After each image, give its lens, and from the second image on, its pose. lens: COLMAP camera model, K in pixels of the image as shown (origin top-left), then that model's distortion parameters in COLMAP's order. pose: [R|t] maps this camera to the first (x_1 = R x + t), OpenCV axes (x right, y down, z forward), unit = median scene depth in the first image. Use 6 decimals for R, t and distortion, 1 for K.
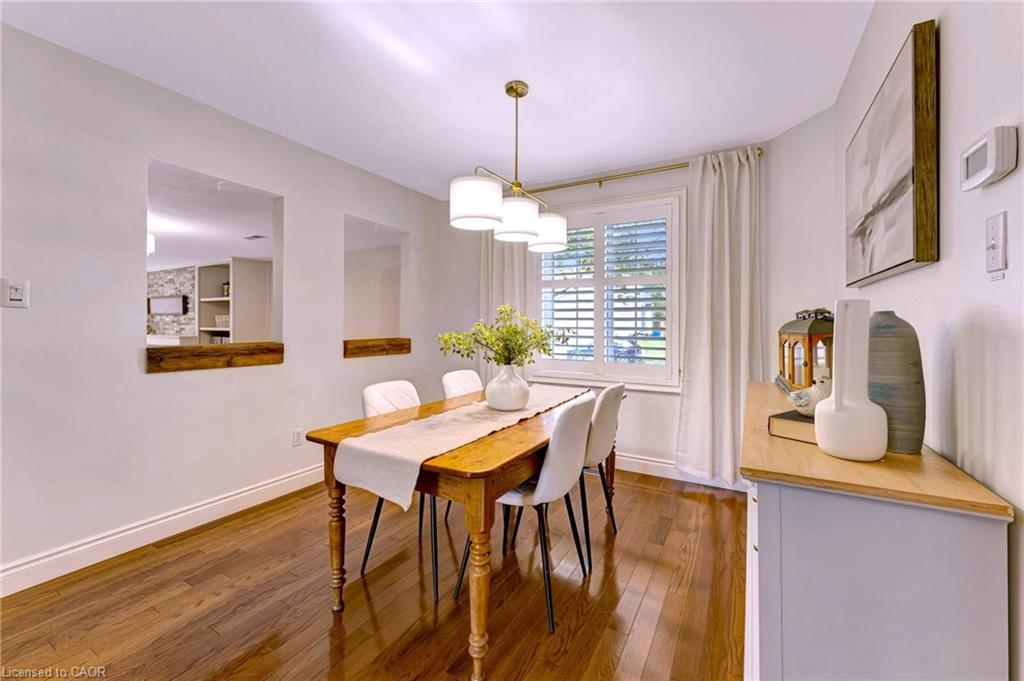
lens RADIAL K [[417.8, 0, 503.3], [0, 417.8, 323.3], [0, 0, 1]] dist [0.003534, 0.000399]
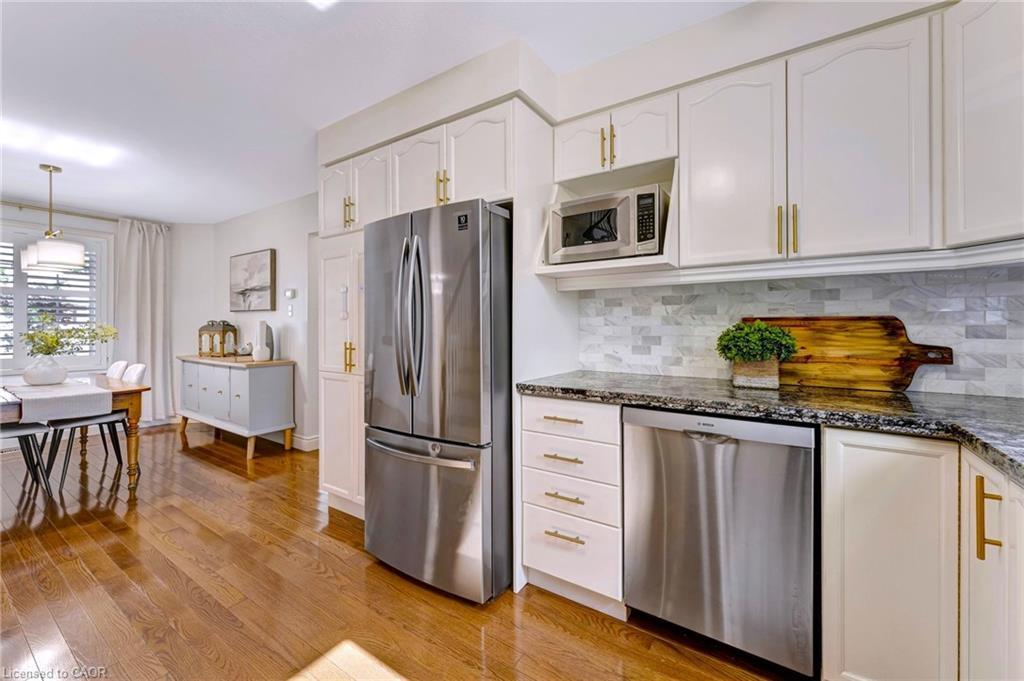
lens RADIAL K [[417.8, 0, 511.9], [0, 417.8, 324.2], [0, 0, 1]] dist [0.003534, 0.000399]
pose [[0.071517, 0.000943, 0.997439, -1.156271], [-0.001963, 0.999998, -0.000805, -0.010076], [-0.997437, -0.001900, 0.071519, -0.633918]]
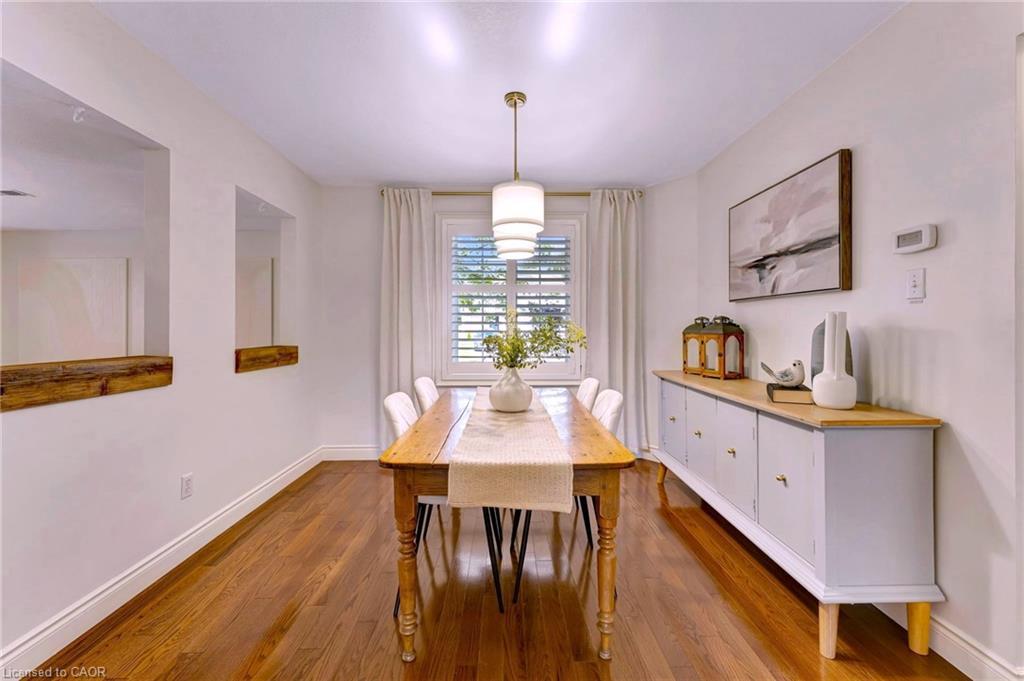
lens RADIAL K [[417.8, 0, 509.2], [0, 417.8, 330.5], [0, 0, 1]] dist [0.003534, 0.000399]
pose [[0.856393, -0.007647, 0.516267, -0.449301], [0.003240, 0.999950, 0.009436, -0.001121], [-0.516314, -0.006408, 0.856375, 0.108726]]
